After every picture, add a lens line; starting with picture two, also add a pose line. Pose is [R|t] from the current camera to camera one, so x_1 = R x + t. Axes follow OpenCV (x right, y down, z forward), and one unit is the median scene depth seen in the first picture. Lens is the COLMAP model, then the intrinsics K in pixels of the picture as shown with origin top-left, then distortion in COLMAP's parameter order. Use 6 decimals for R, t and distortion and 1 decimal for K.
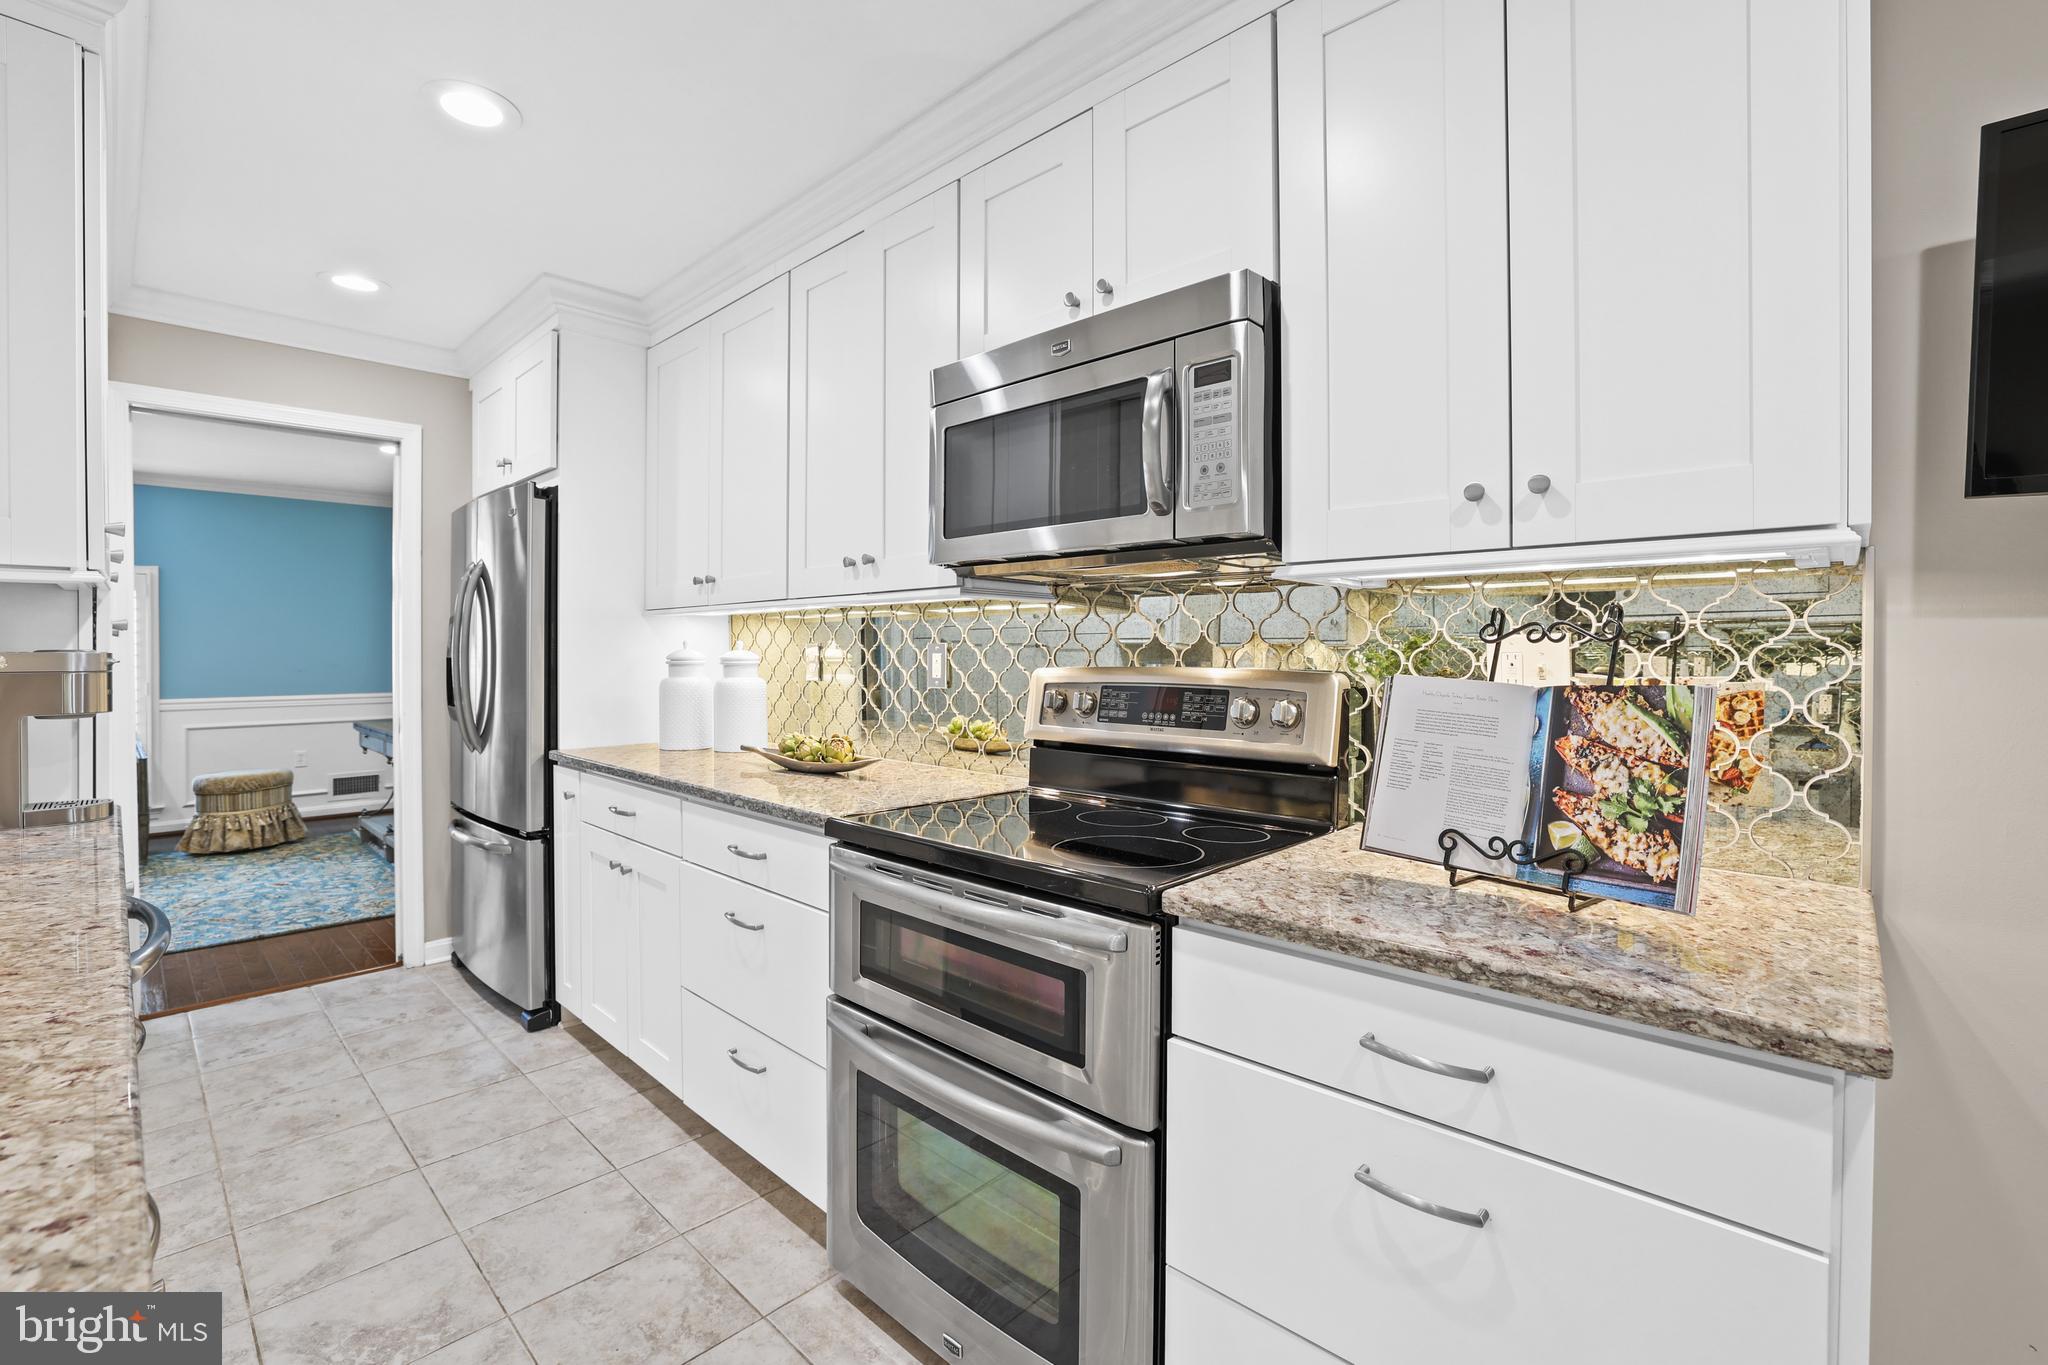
lens RADIAL K [[903.0, 0, 1019.6], [0, 903.0, 655.0], [0, 0, 1]] dist [-0.041302, 0.025457]
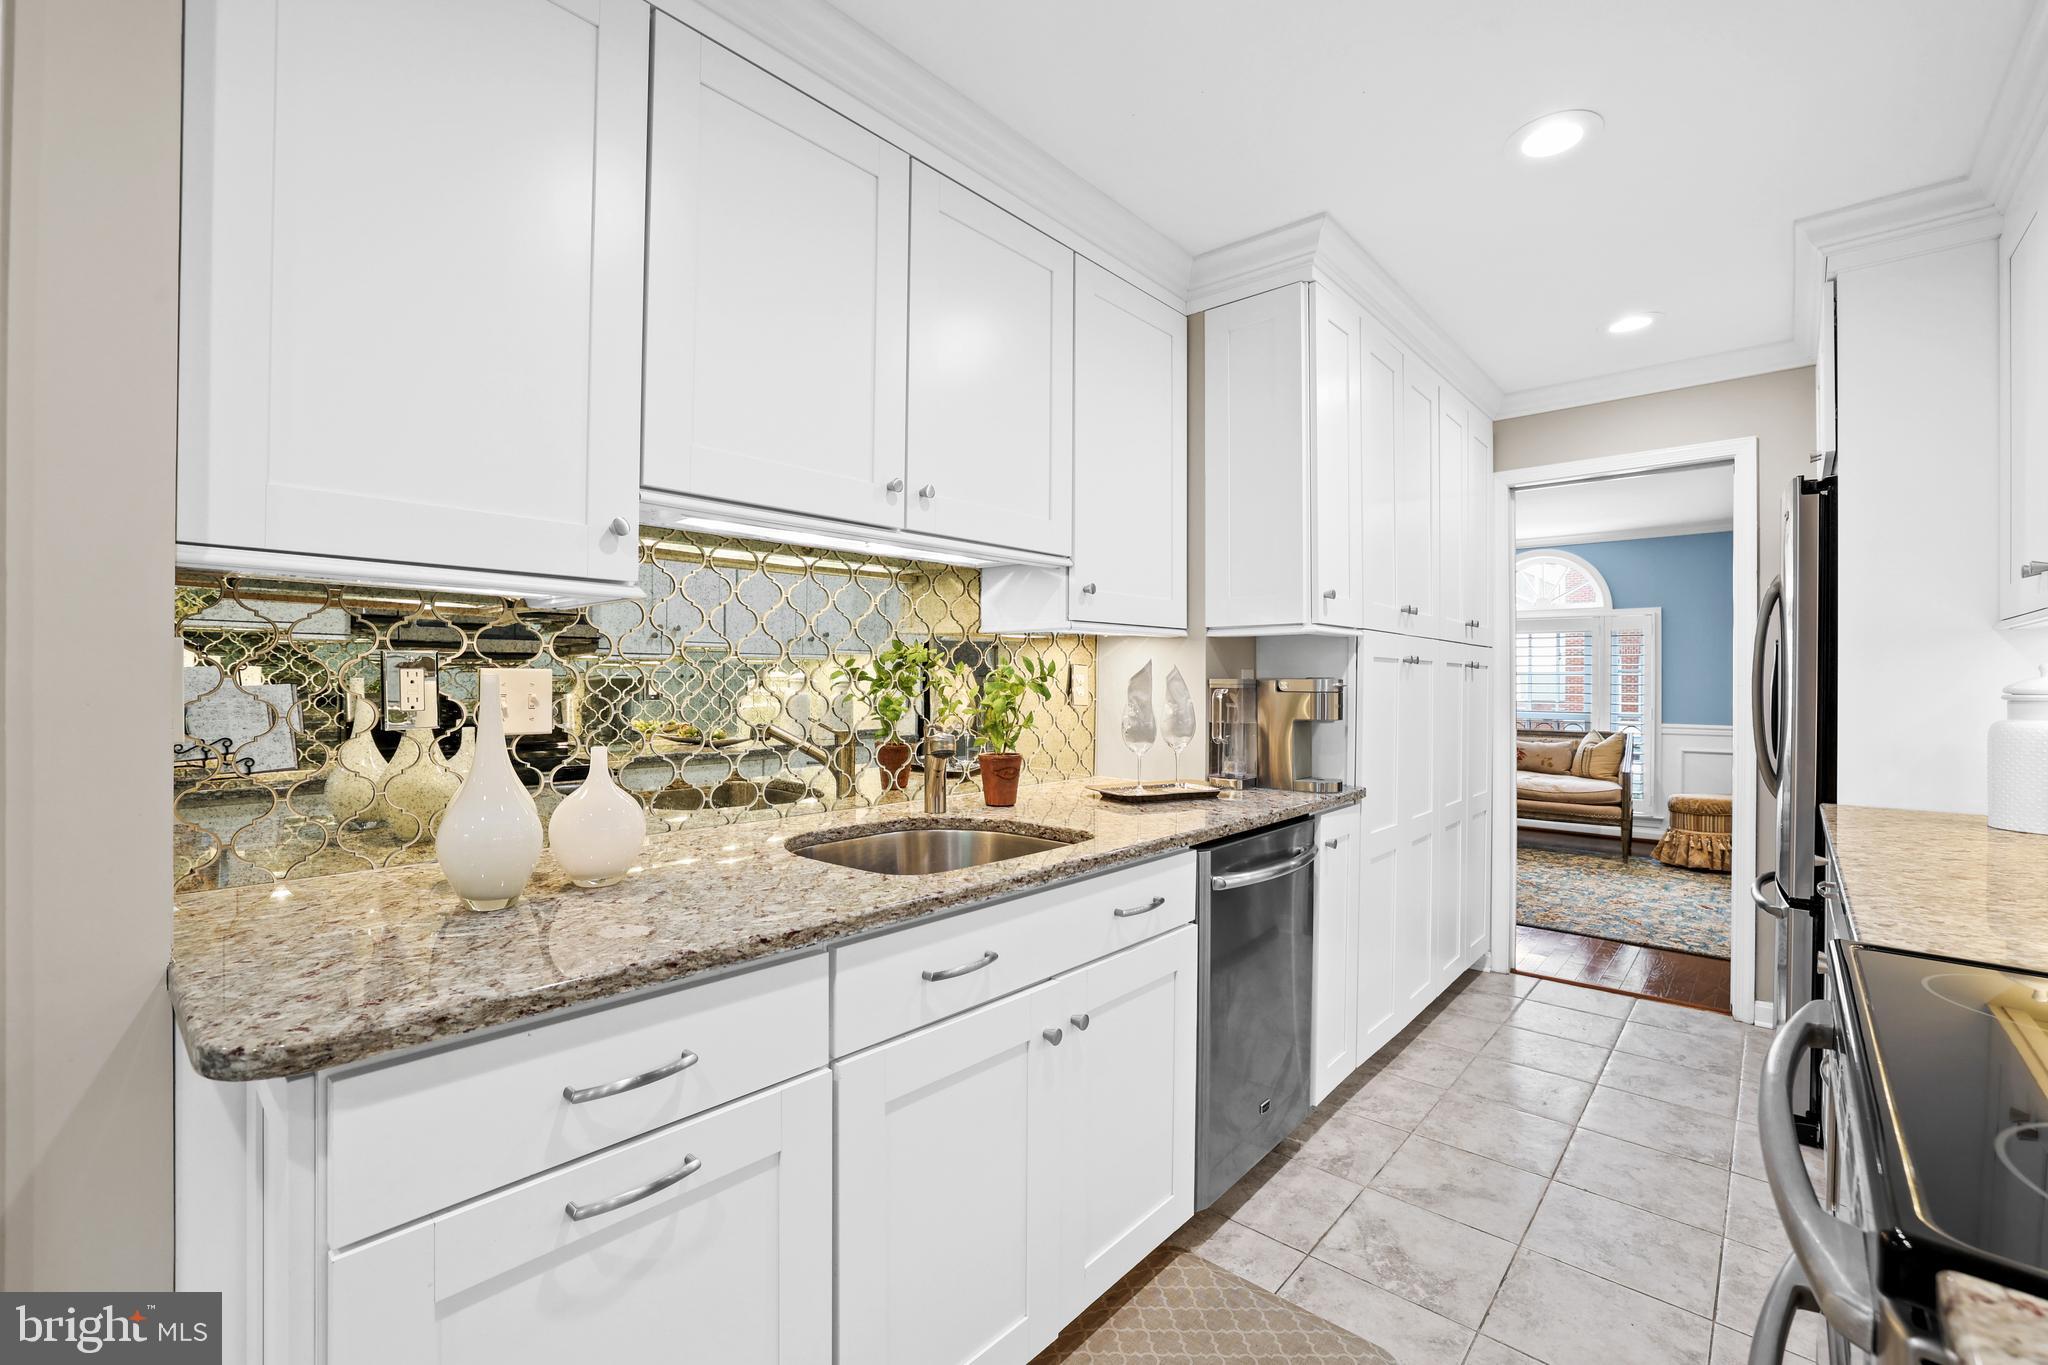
lens RADIAL K [[887.9, 0, 1009.1], [0, 887.9, 672.7], [0, 0, 1]] dist [-0.055150, 0.024328]
pose [[0.041421, -0.007494, -0.999114, 0.184054], [-0.008683, 0.999931, -0.007860, 0.001258], [0.999104, 0.009001, 0.041353, 0.195326]]
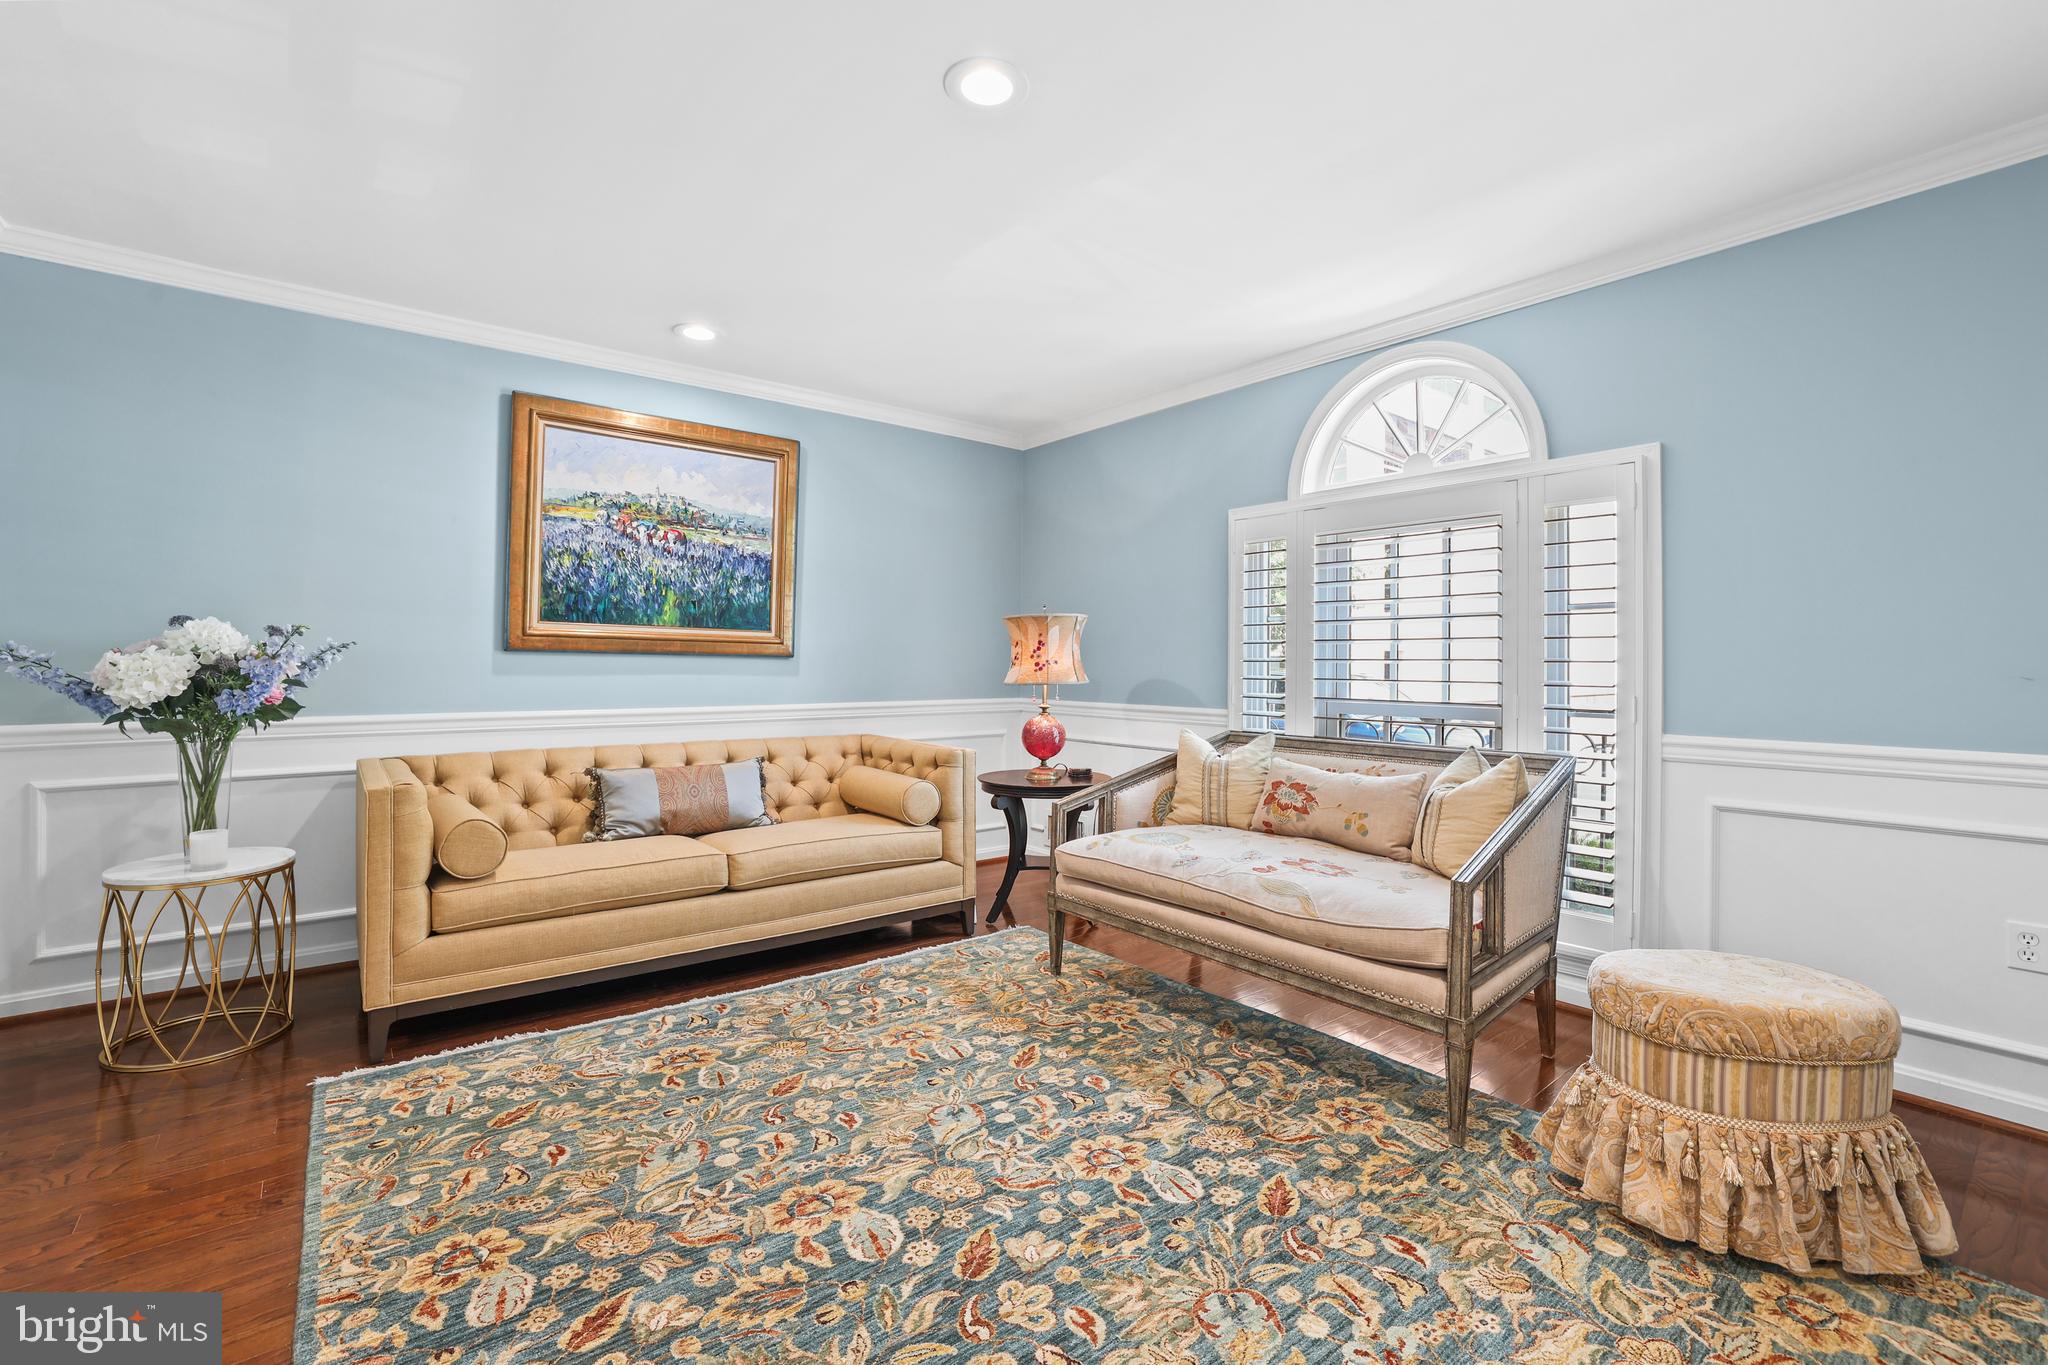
lens RADIAL K [[887.9, 0, 1009.1], [0, 887.9, 672.7], [0, 0, 1]] dist [-0.055150, 0.024328]
pose [[-0.124913, 0.006389, -0.992147, -0.821887], [-0.005650, 0.999958, 0.007151, 0.029153], [0.992152, 0.006499, -0.124871, 1.220039]]
